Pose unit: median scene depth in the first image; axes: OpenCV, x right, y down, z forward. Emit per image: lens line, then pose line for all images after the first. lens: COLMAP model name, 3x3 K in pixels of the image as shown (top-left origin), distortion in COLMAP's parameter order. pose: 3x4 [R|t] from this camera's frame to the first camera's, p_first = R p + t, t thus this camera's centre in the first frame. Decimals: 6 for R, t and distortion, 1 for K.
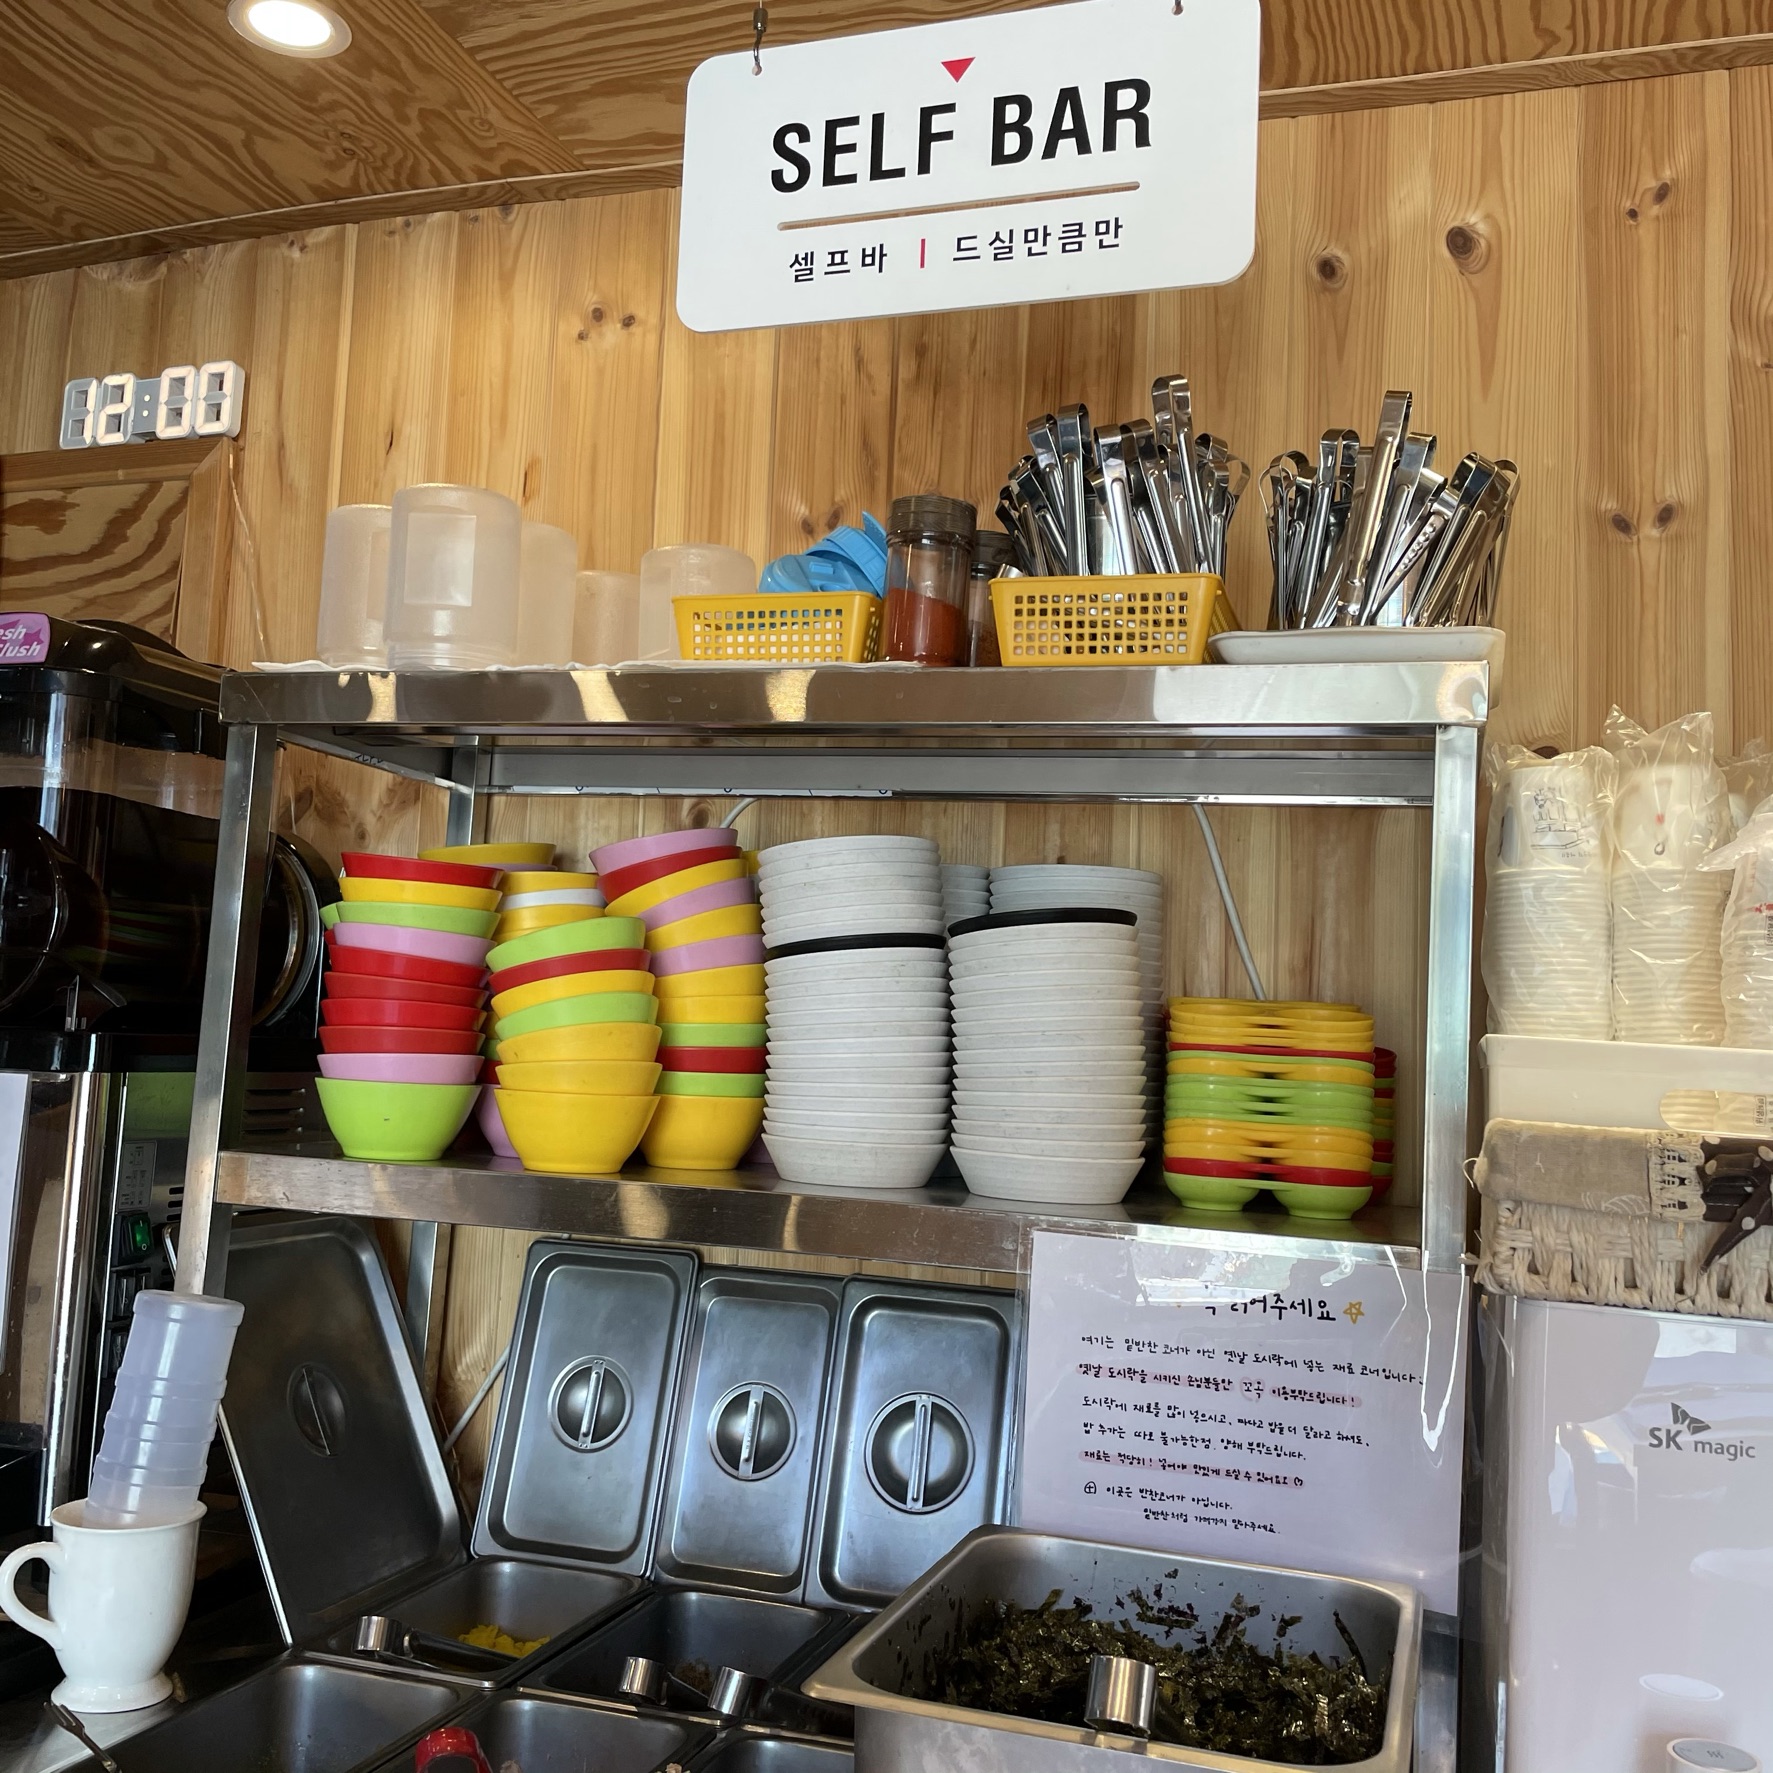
lens RADIAL K [[1717.4, 0, 886.5], [0, 1717.4, 886.5], [0, 0, 1]] dist [0.005301, 0.008583]
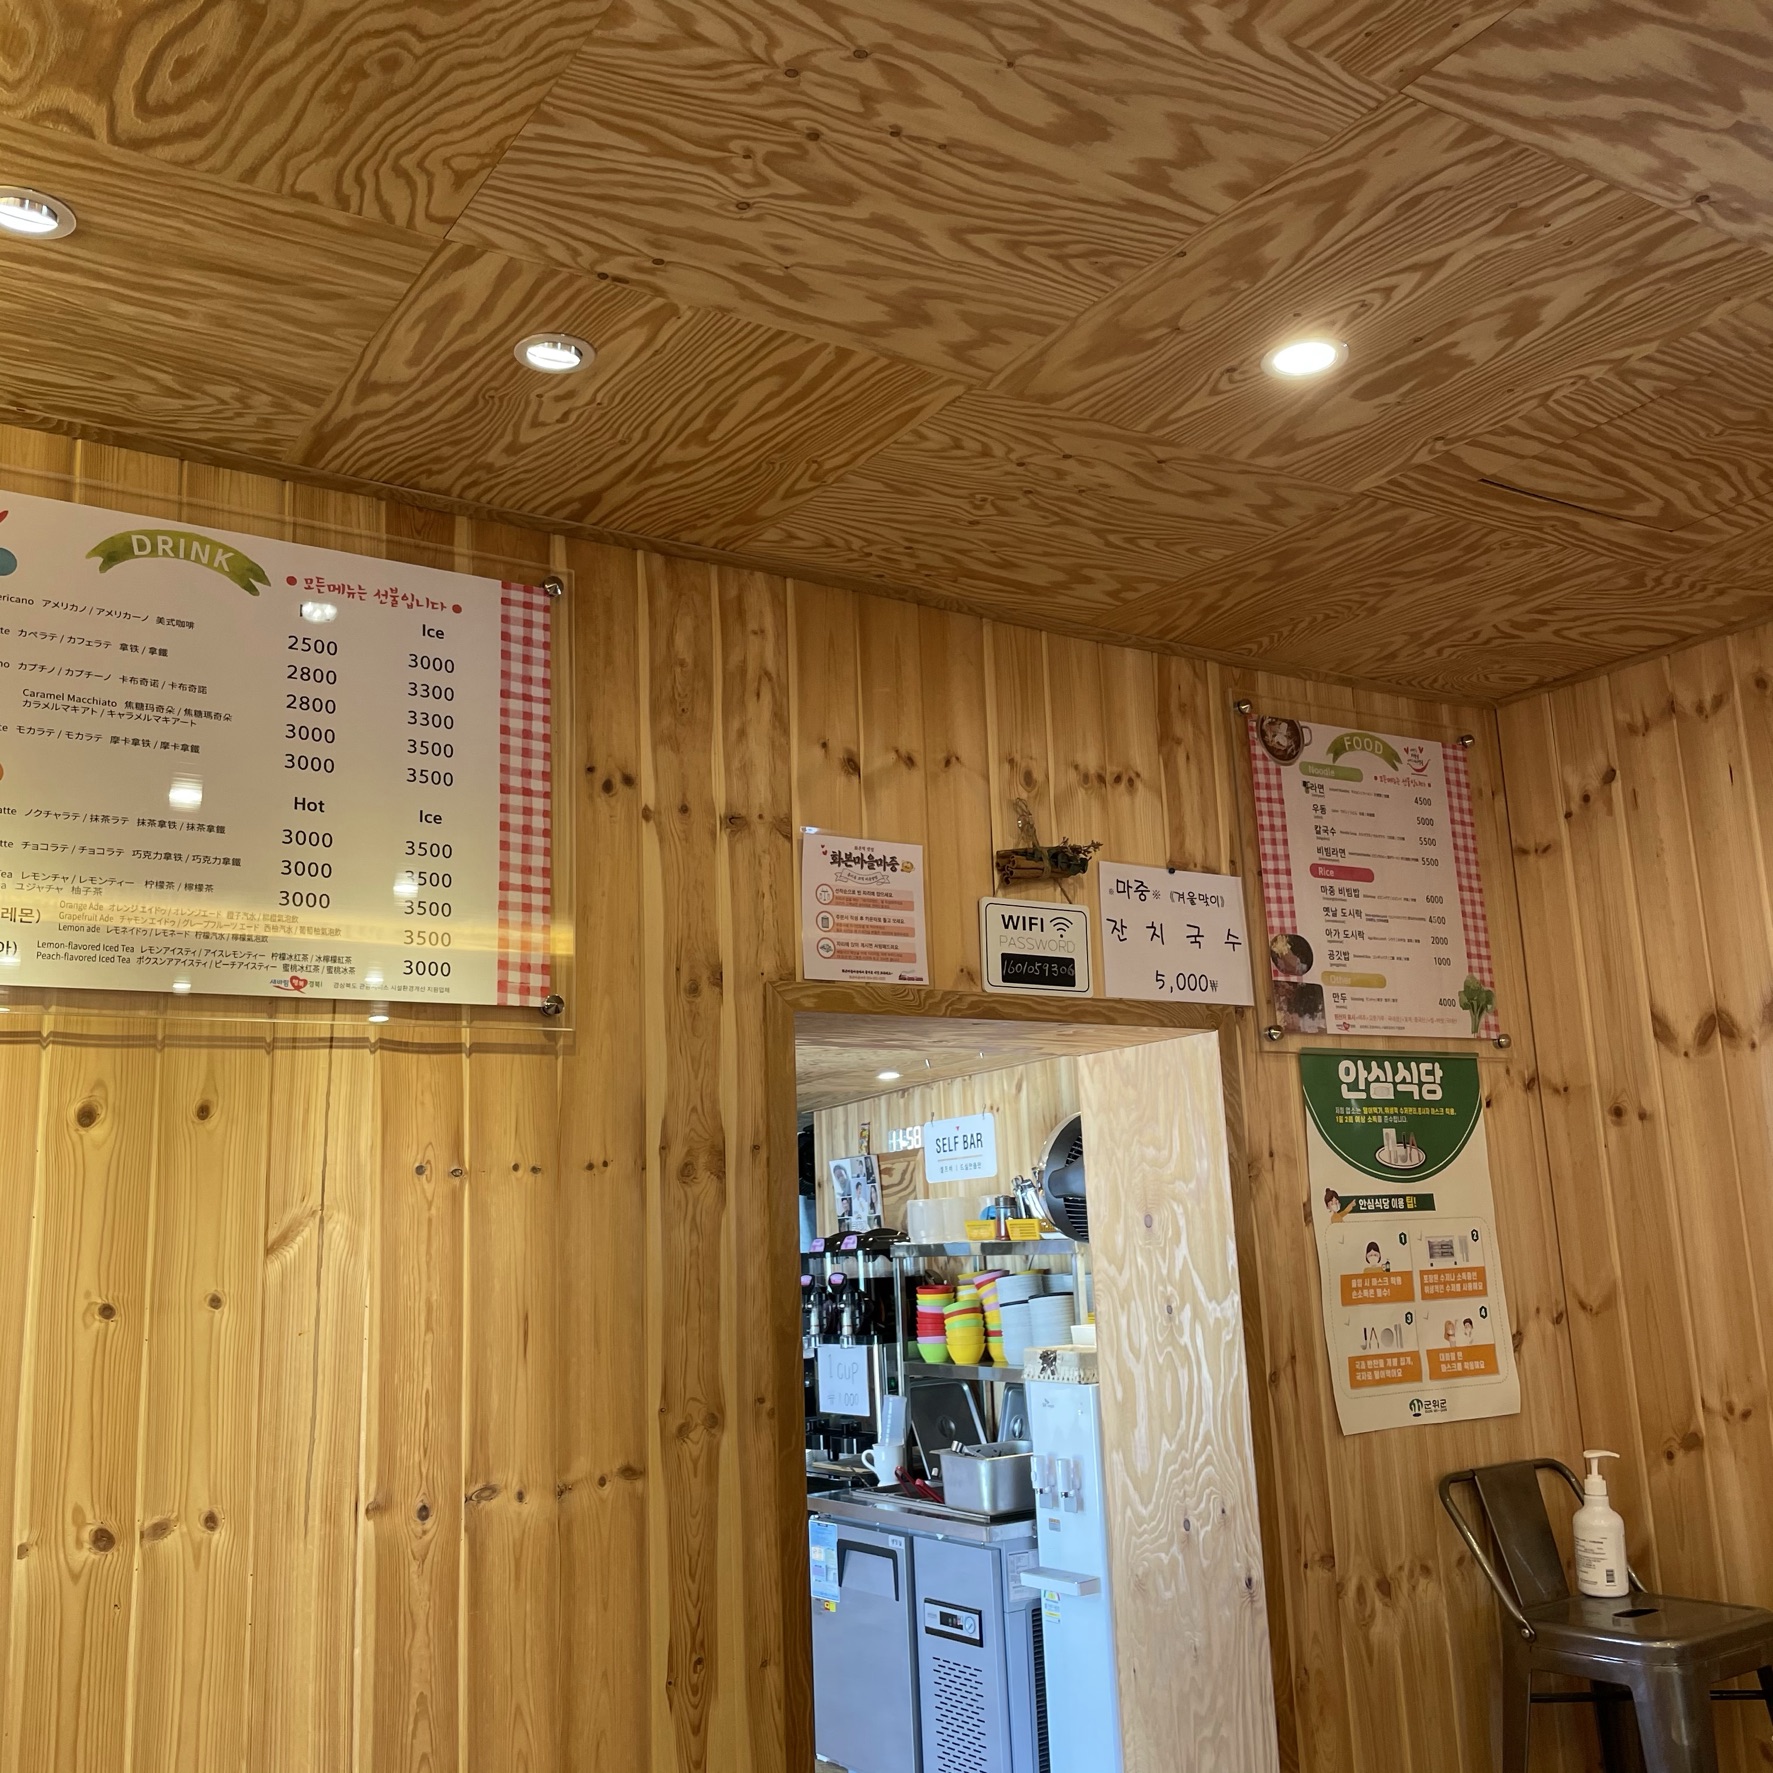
lens RADIAL K [[1717.4, 0, 886.5], [0, 1717.4, 886.5], [0, 0, 1]] dist [0.005301, 0.008583]
pose [[0.768226, -0.212182, -0.603993, 1.924828], [0.138026, 0.976183, -0.167376, -0.230934], [0.625122, 0.045216, 0.779216, -1.913672]]
